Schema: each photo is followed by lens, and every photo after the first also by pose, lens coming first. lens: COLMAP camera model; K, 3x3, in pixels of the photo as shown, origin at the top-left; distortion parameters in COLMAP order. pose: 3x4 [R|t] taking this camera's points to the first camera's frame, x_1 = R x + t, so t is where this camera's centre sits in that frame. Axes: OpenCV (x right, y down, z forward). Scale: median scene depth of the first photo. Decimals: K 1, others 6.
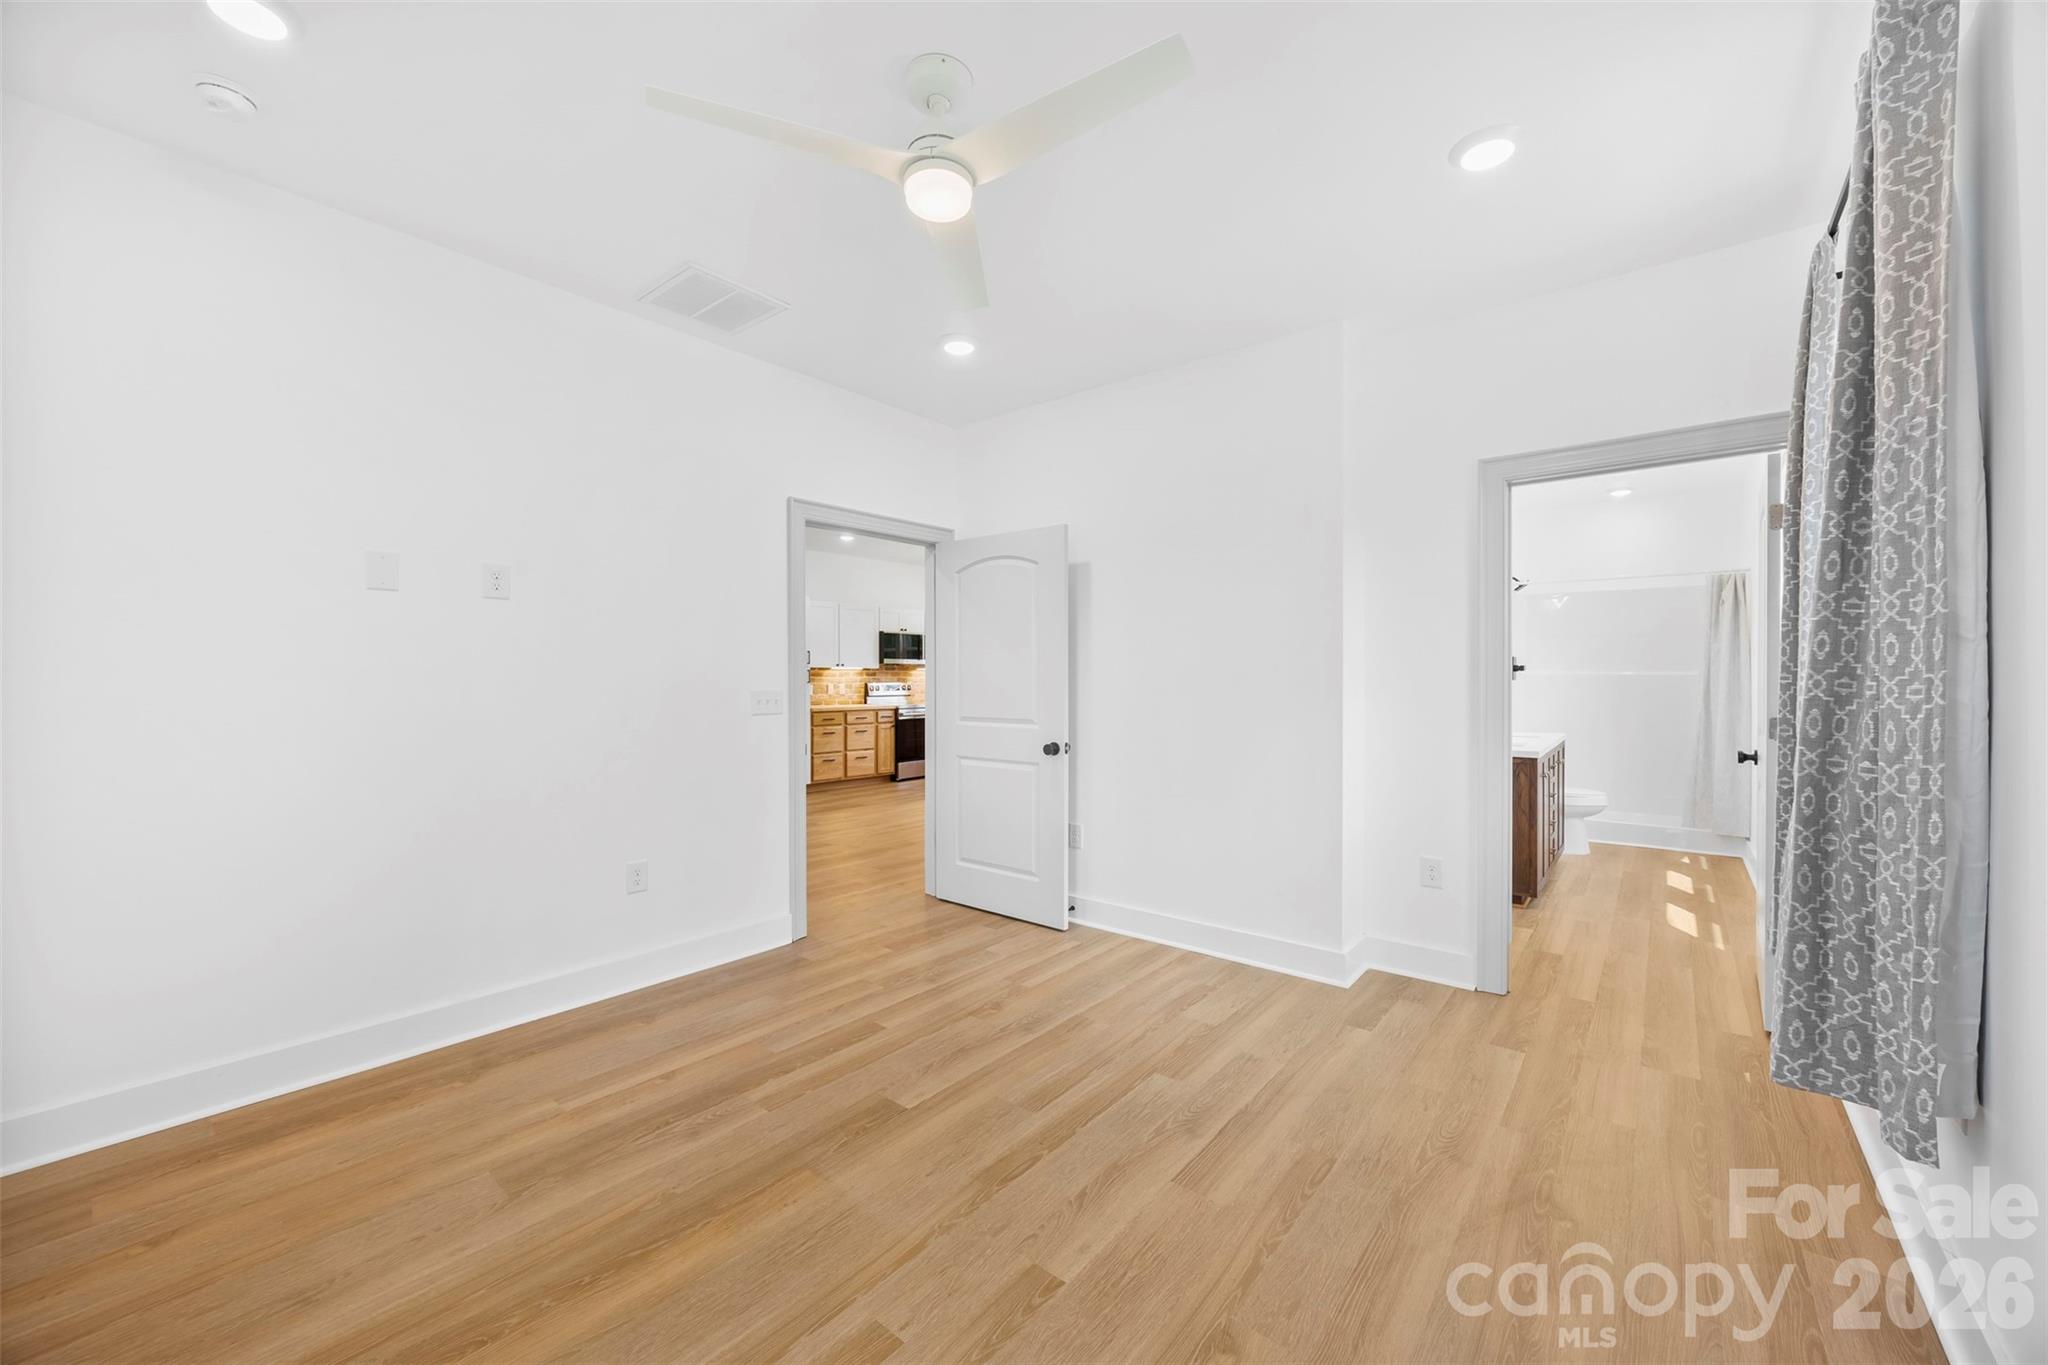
lens RADIAL K [[790.5, 0, 1022.7], [0, 790.5, 686.9], [0, 0, 1]] dist [-0.002333, -0.000646]
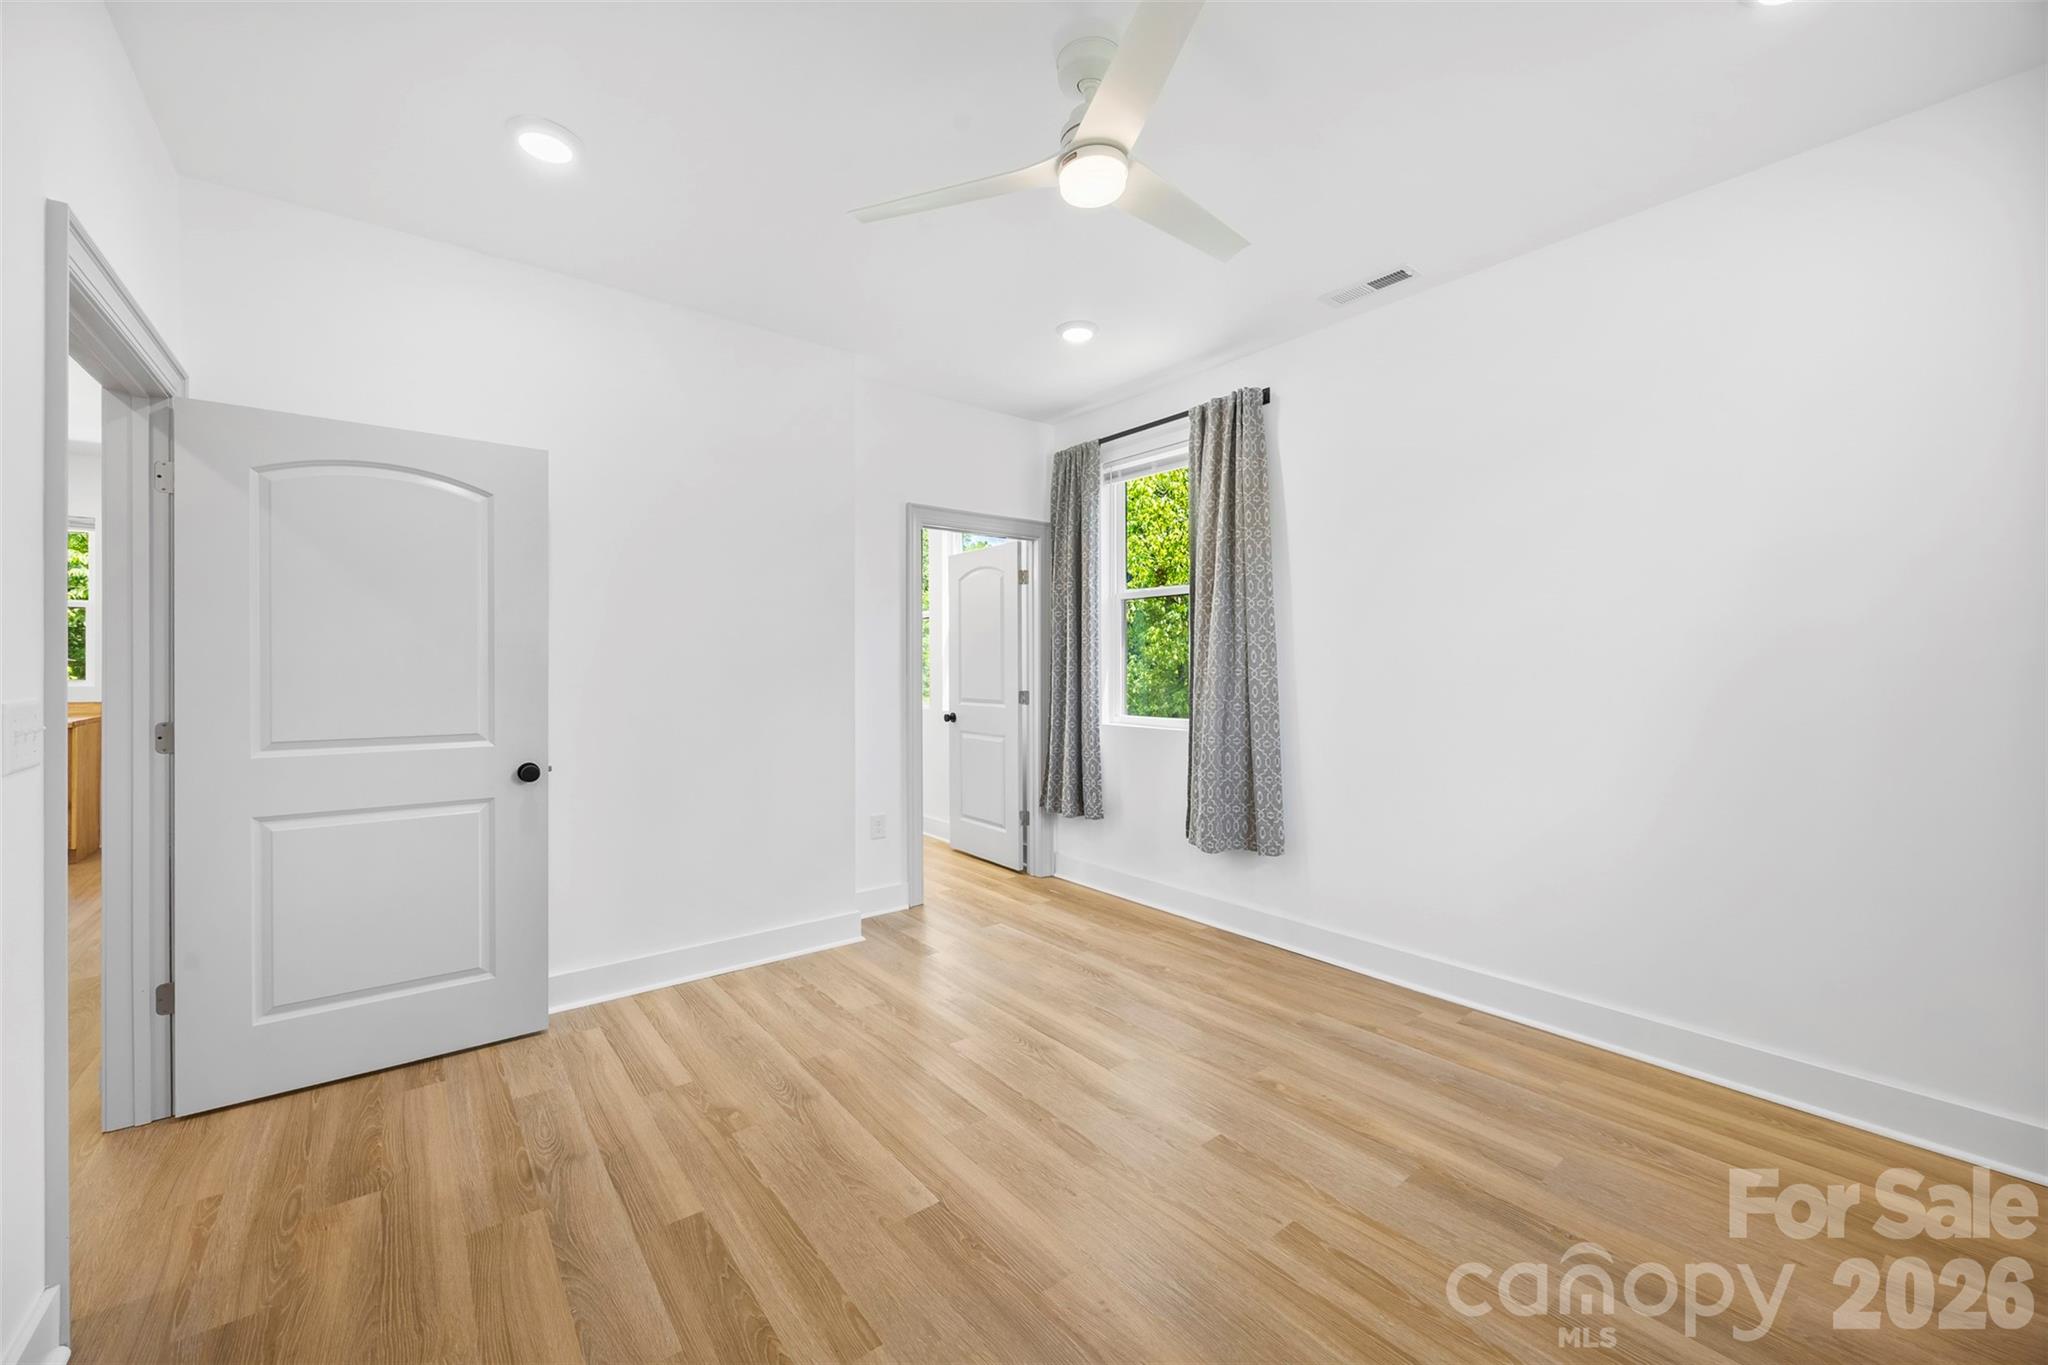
lens RADIAL K [[790.5, 0, 1019.7], [0, 790.5, 670.0], [0, 0, 1]] dist [-0.002333, -0.000646]
pose [[0.215010, -0.005255, 0.976598, -0.651704], [0.012016, 0.999924, 0.002735, -0.009802], [-0.976538, 0.011147, 0.215057, 0.524656]]
